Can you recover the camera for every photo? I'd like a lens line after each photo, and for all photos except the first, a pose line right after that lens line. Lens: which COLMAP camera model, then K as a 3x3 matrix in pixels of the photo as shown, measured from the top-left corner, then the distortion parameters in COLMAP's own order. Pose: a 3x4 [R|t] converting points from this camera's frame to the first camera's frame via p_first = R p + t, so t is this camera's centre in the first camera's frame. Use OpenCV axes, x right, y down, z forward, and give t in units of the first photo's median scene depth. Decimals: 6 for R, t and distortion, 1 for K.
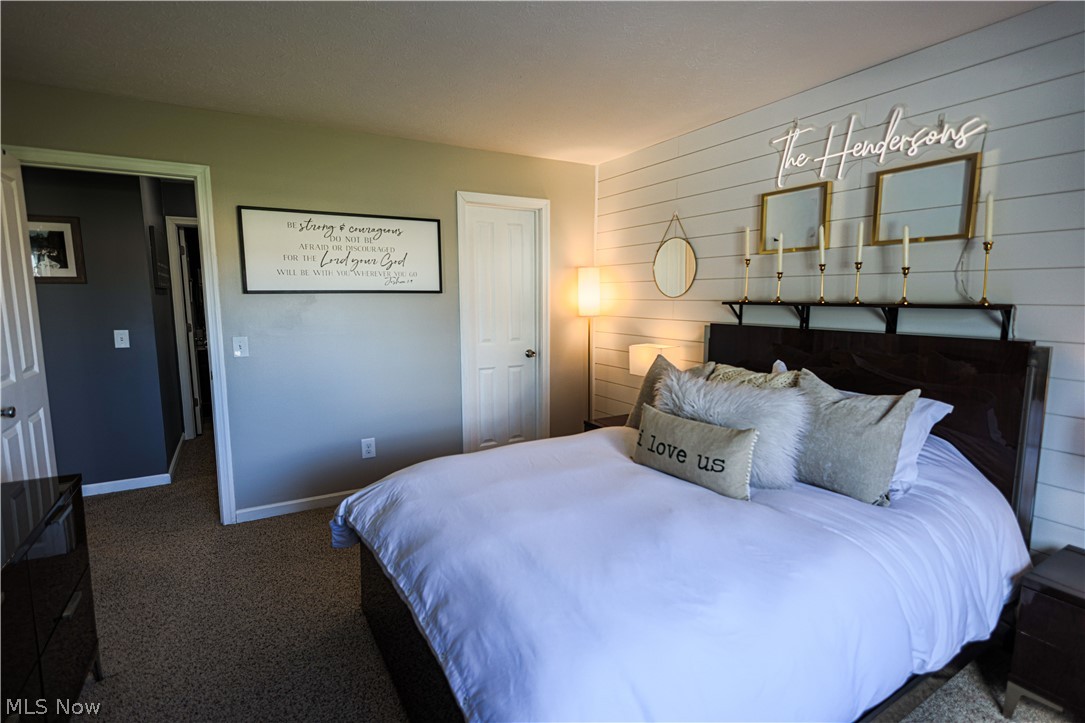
lens RADIAL K [[531.5, 0, 536.8], [0, 531.5, 358.4], [0, 0, 1]] dist [0.003280, 0.001117]
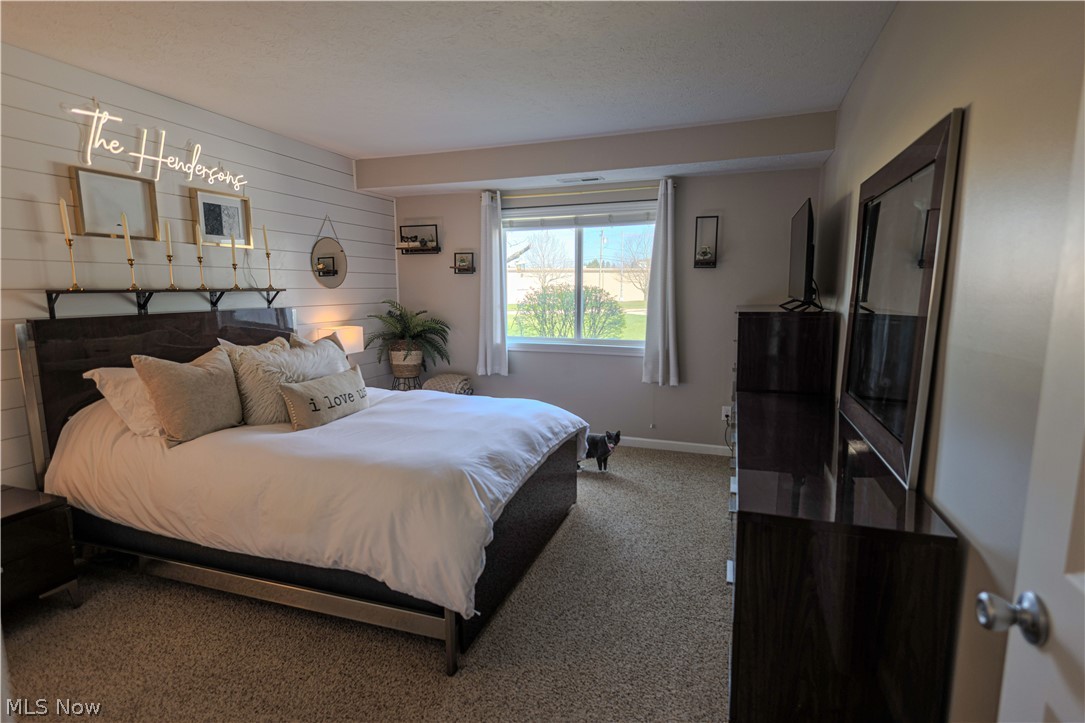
lens RADIAL K [[531.5, 0, 544.7], [0, 531.5, 361.9], [0, 0, 1]] dist [0.003280, 0.001117]
pose [[-0.651040, -0.107642, 0.751373, -0.849106], [0.091138, 0.971647, 0.218166, -0.128412], [-0.753552, 0.210514, -0.622770, 1.130852]]
